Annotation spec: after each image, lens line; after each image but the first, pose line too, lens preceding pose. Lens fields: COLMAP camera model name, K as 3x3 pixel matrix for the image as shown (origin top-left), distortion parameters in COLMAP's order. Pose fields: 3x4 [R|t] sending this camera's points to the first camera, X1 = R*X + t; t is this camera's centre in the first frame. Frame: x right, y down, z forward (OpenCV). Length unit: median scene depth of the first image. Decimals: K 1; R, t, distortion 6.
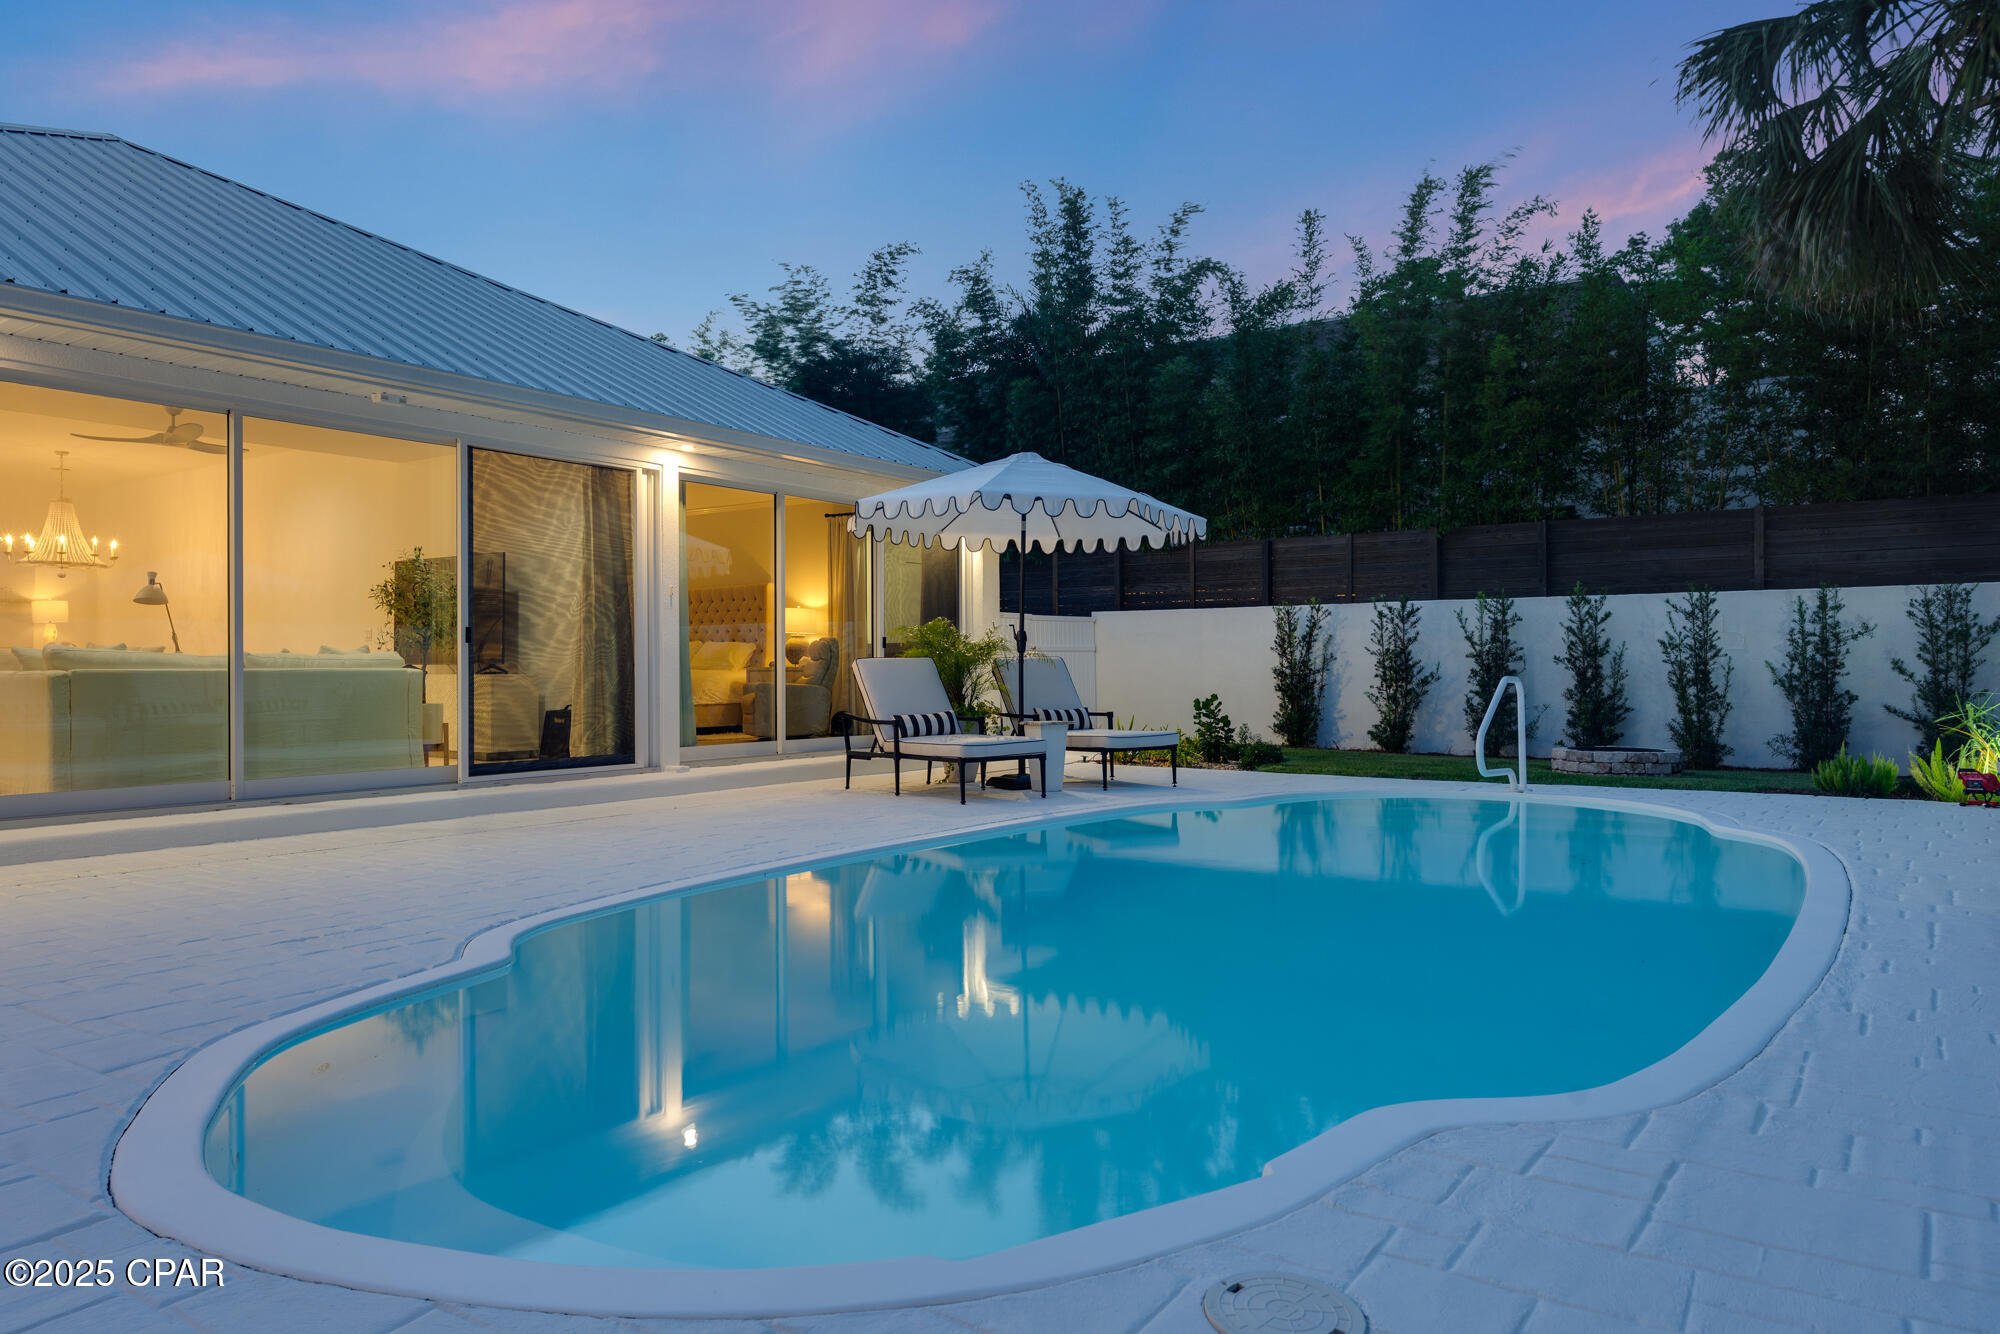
lens RADIAL K [[1323.7, 0, 1003.0], [0, 1323.7, 673.3], [0, 0, 1]] dist [0.000157, 0.002233]
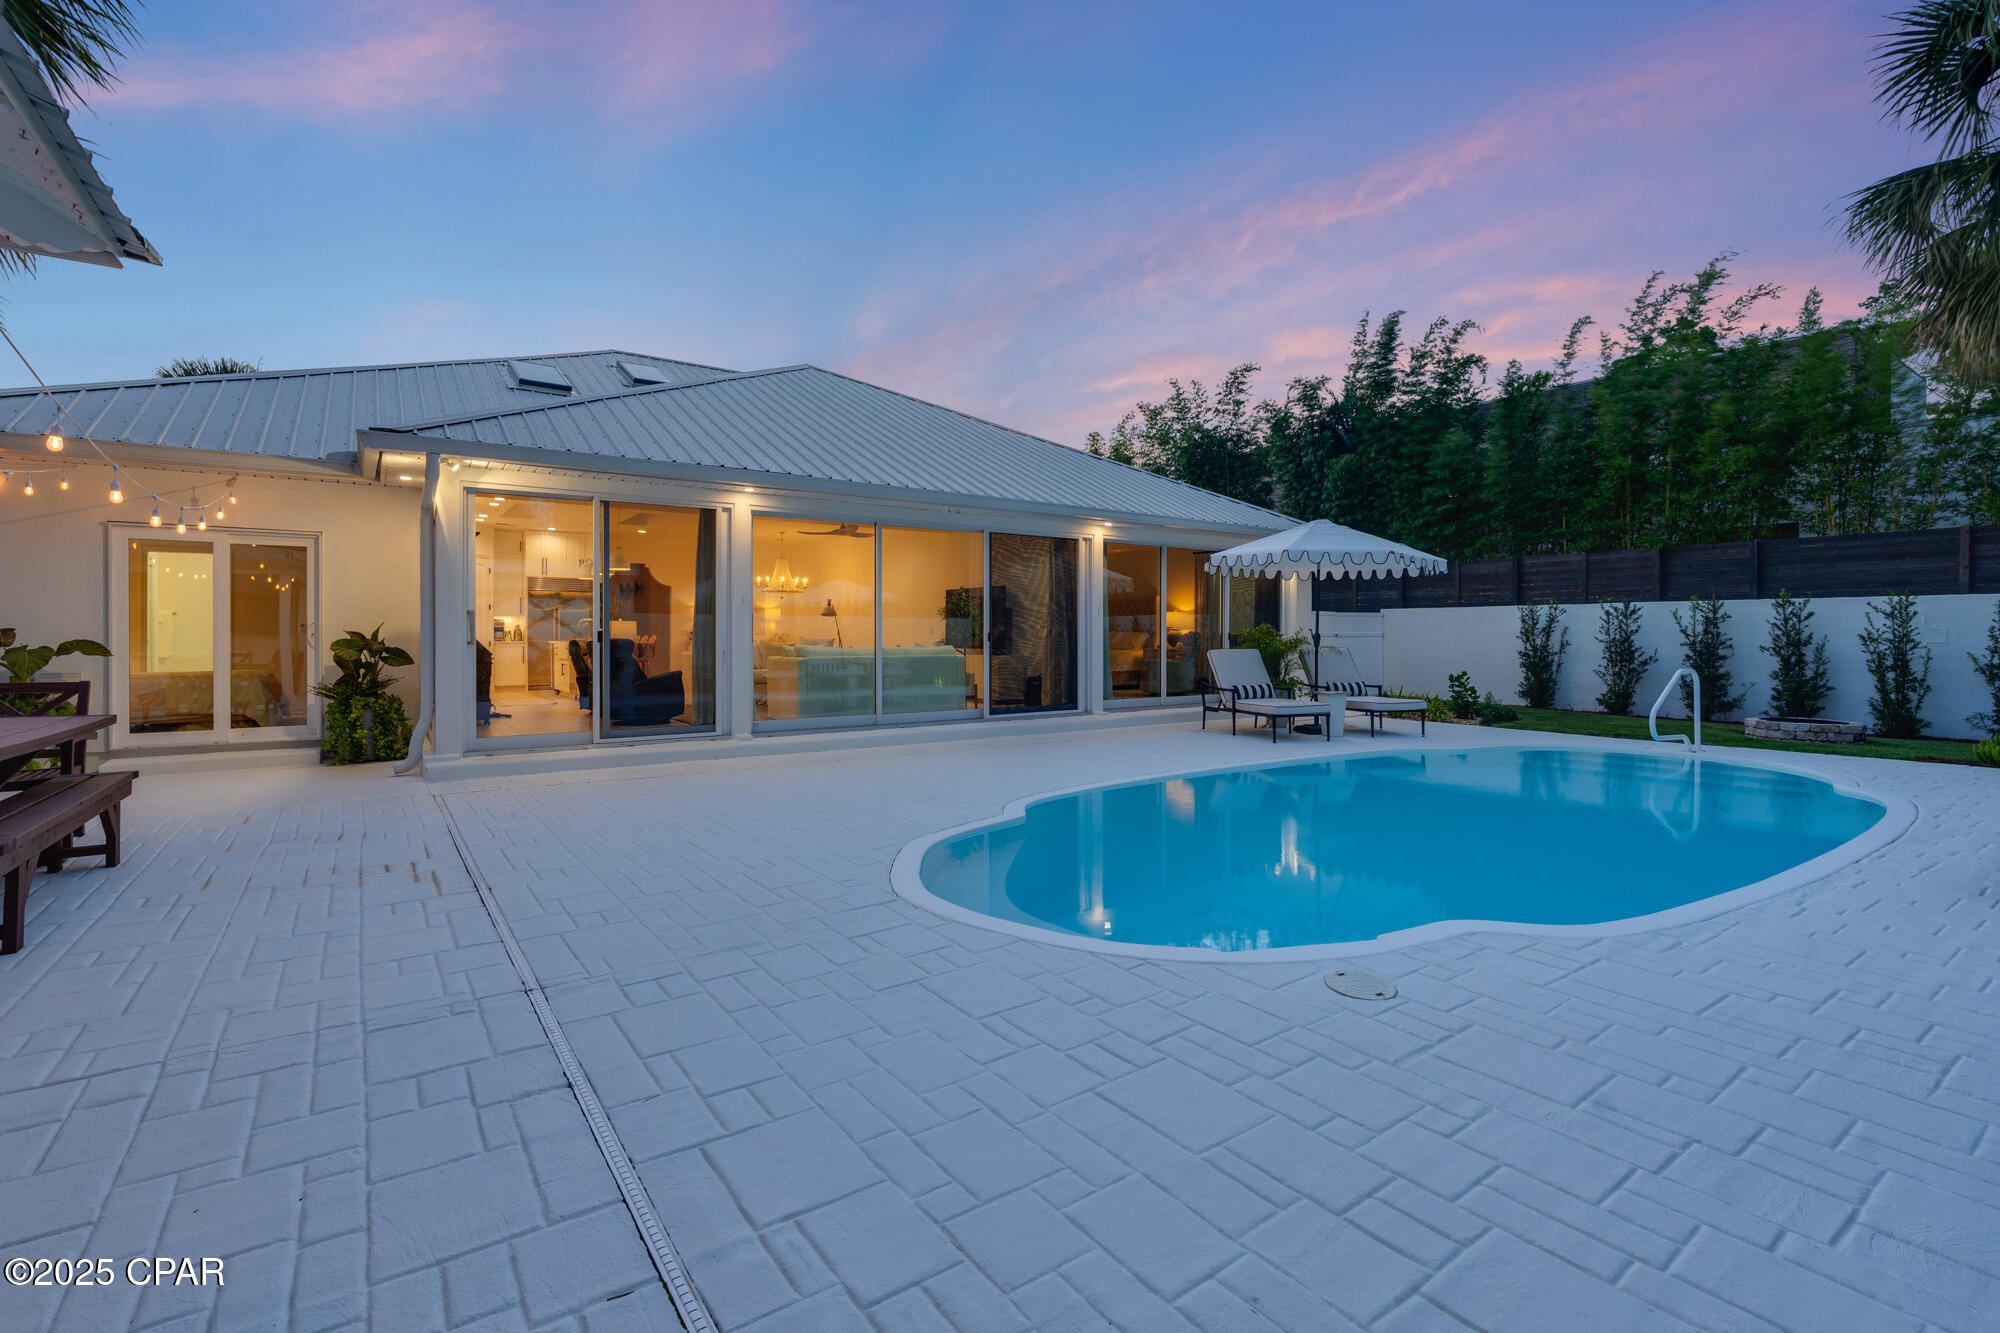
lens RADIAL K [[907.1, 0, 1010.6], [0, 907.1, 654.9], [0, 0, 1]] dist [0.013837, 0.000523]
pose [[0.943176, 0.011847, -0.332084, 0.021035], [-0.005569, 0.999788, 0.019848, -0.018327], [0.332248, -0.016870, 0.943041, -0.097704]]
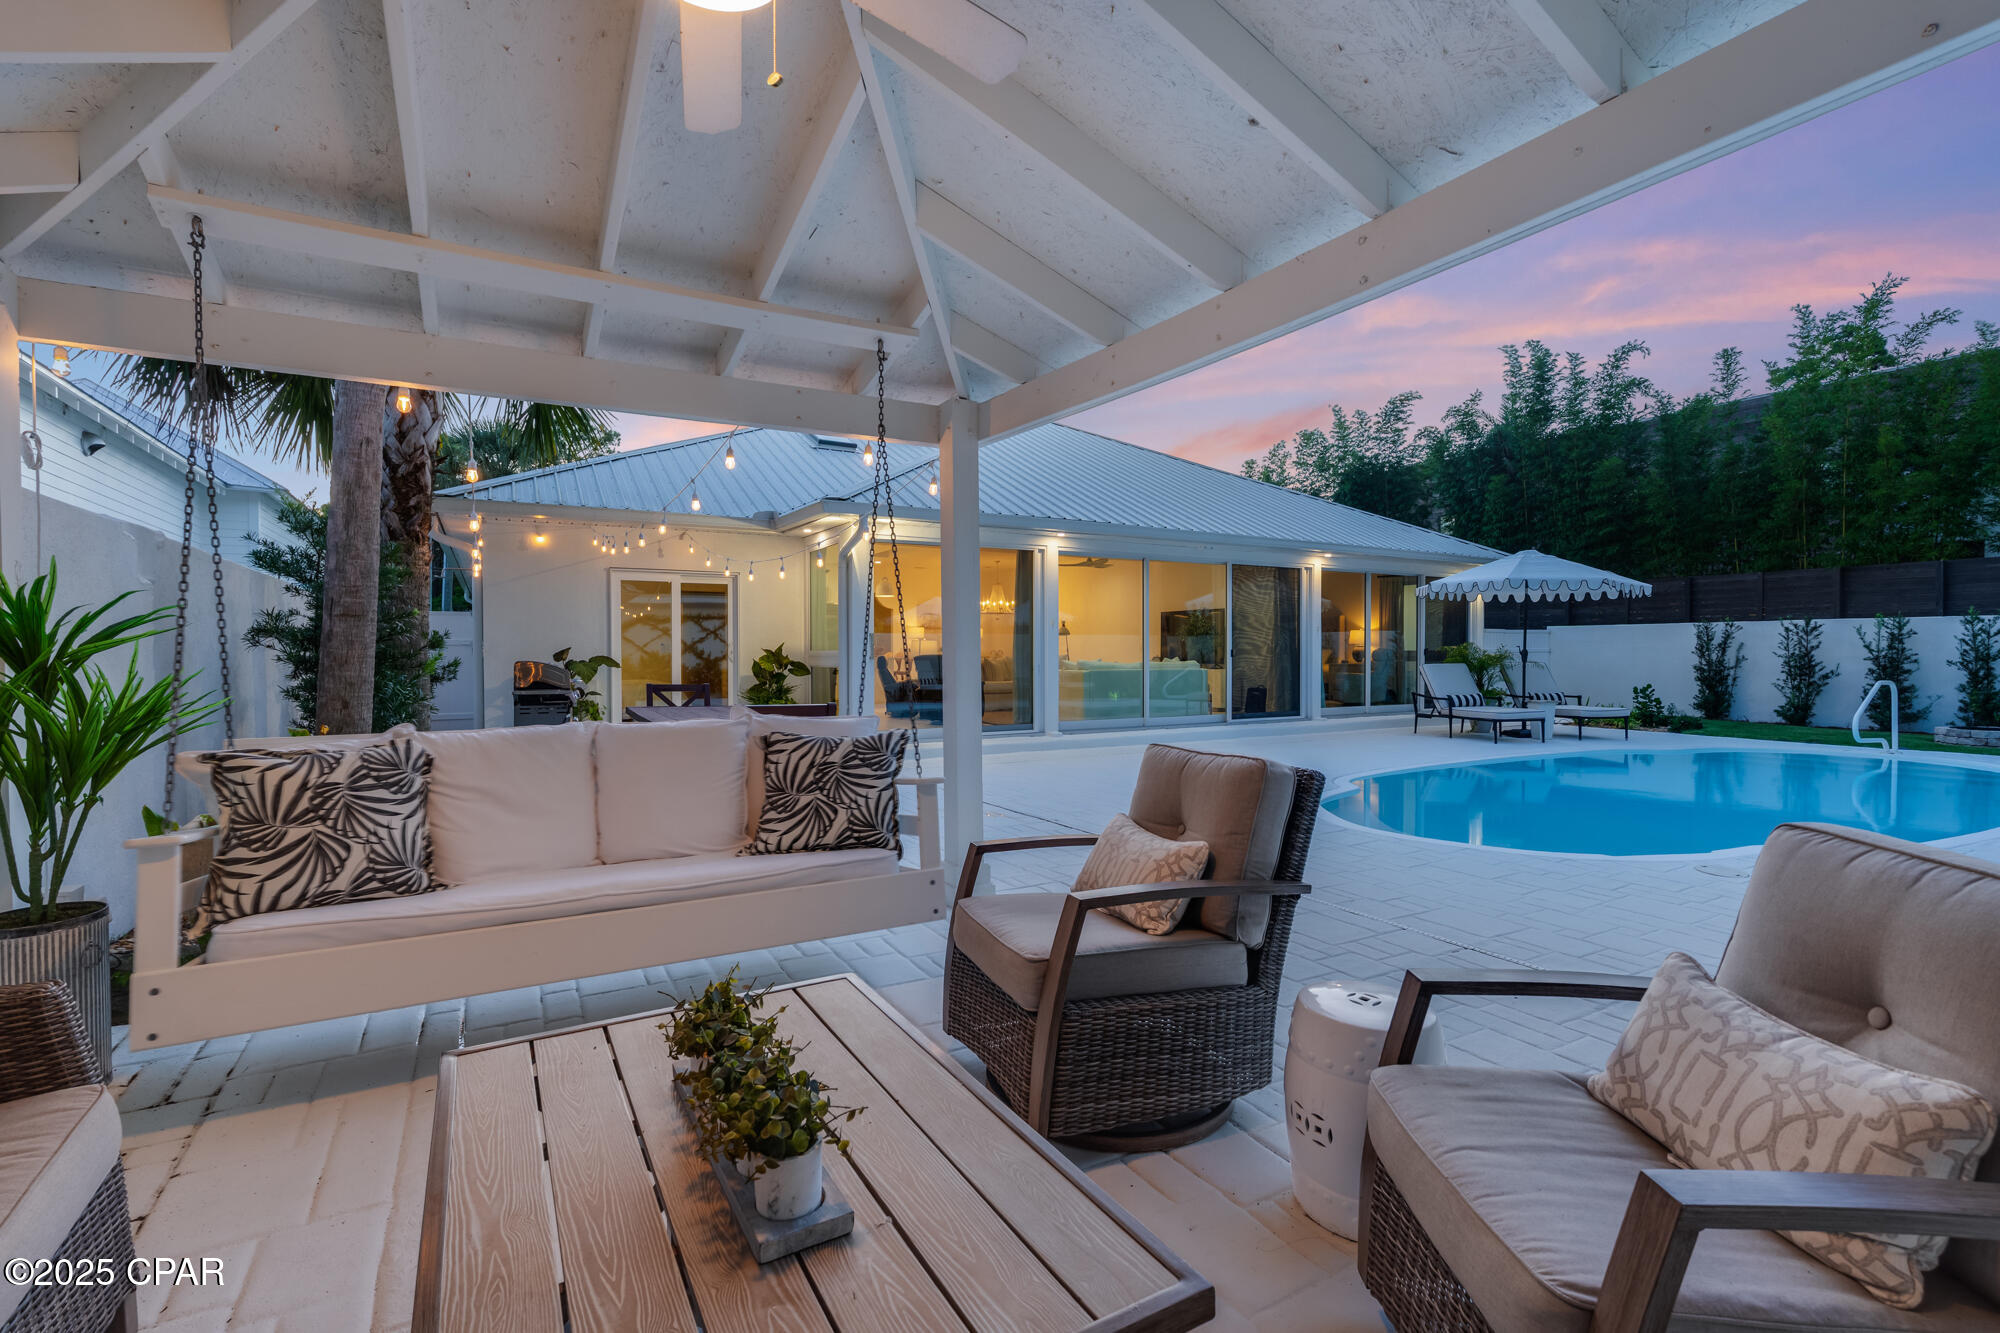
lens RADIAL K [[907.1, 0, 1012.4], [0, 907.1, 674.1], [0, 0, 1]] dist [0.013837, 0.000523]
pose [[0.908478, 0.014345, -0.417686, -0.072207], [-0.004434, 0.999685, 0.024690, -0.018732], [0.417909, -0.020579, 0.908256, -0.294186]]
